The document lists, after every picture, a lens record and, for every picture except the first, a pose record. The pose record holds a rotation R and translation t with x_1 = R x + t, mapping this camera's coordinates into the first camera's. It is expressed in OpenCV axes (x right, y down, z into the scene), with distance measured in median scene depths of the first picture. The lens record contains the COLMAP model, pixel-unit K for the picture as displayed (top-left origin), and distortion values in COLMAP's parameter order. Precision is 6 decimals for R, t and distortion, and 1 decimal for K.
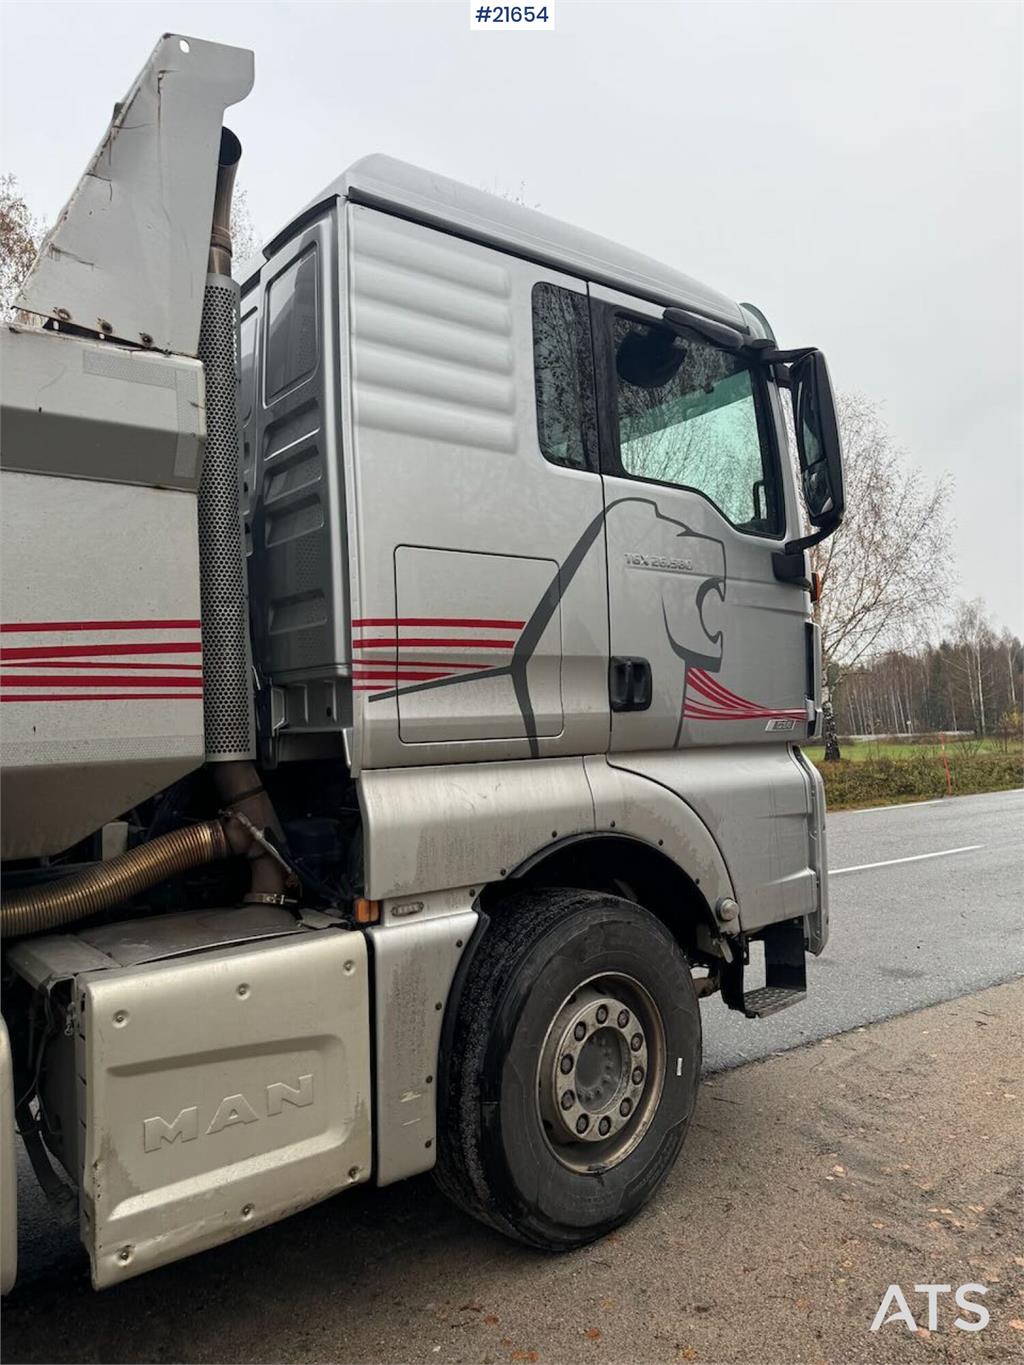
lens RADIAL K [[957.6, 0, 504.8], [0, 957.6, 685.2], [0, 0, 1]] dist [0.058395, -0.052770]
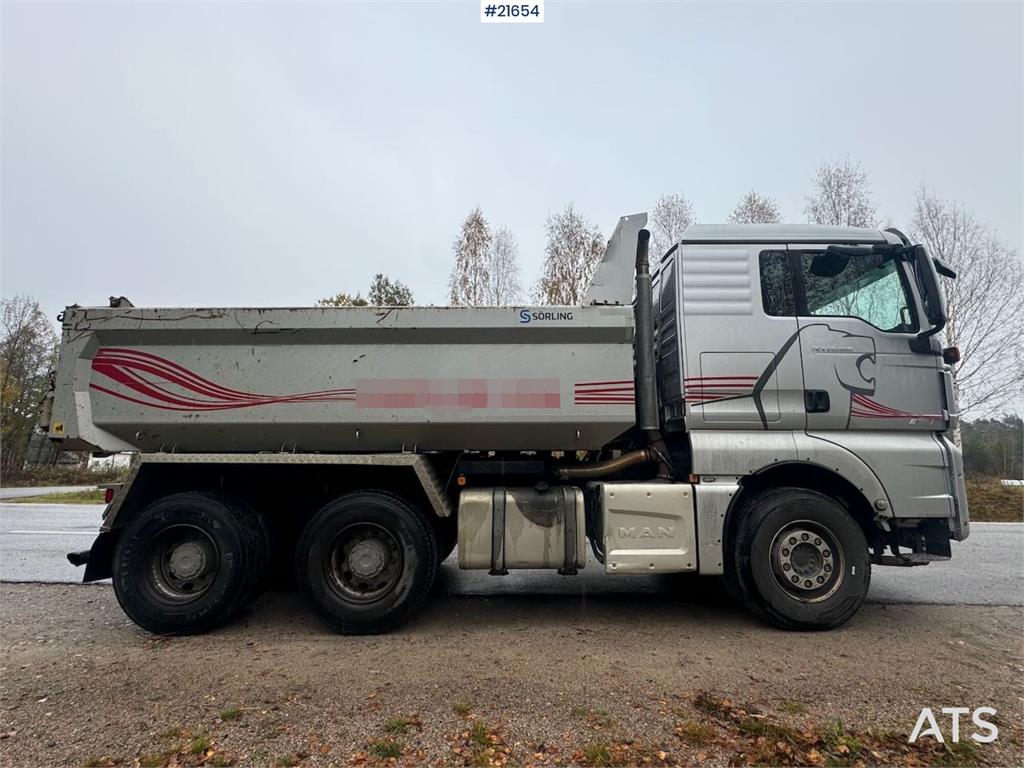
lens RADIAL K [[468.1, 0, 514.6], [0, 468.1, 386.8], [0, 0, 1]] dist [-0.001973, 0.002316]
pose [[0.789018, -0.057686, -0.611656, 0.271578], [-0.006607, 0.994728, -0.102336, 0.094184], [0.614335, 0.084786, 0.784477, -0.406120]]
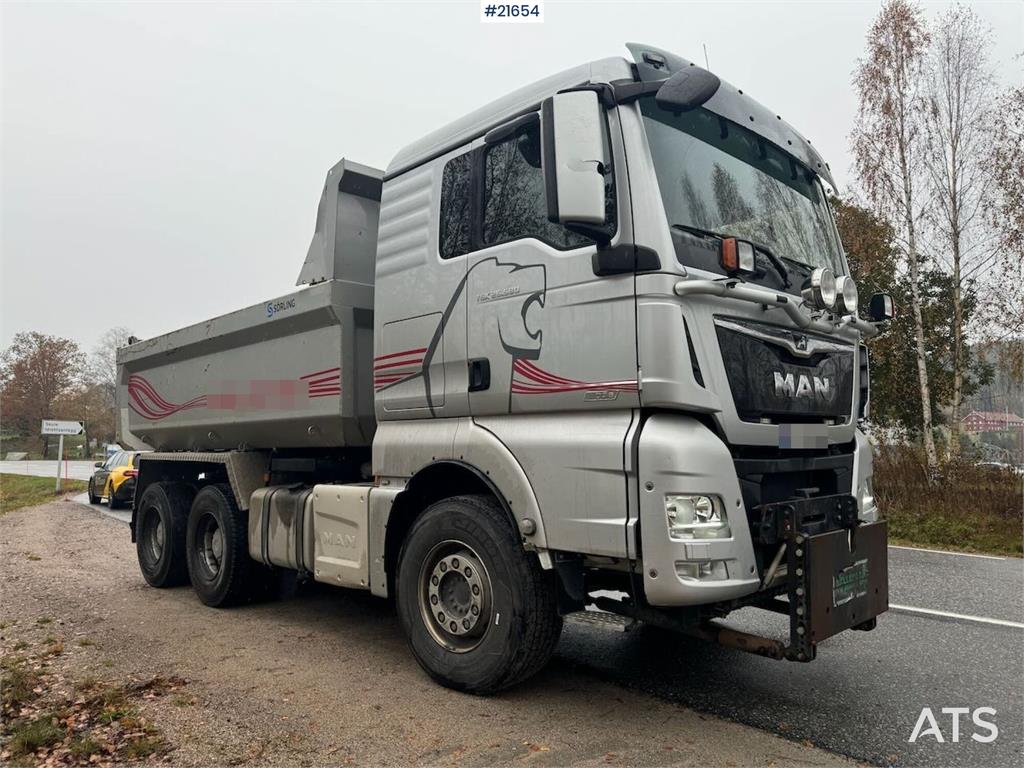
lens RADIAL K [[718.3, 0, 511.7], [0, 718.3, 389.3], [0, 0, 1]] dist [0.058395, -0.052770]
pose [[0.126107, -0.045149, -0.990989, 1.468332], [0.039881, 0.998387, -0.040411, 0.082488], [0.991215, -0.034425, 0.127705, 0.968365]]
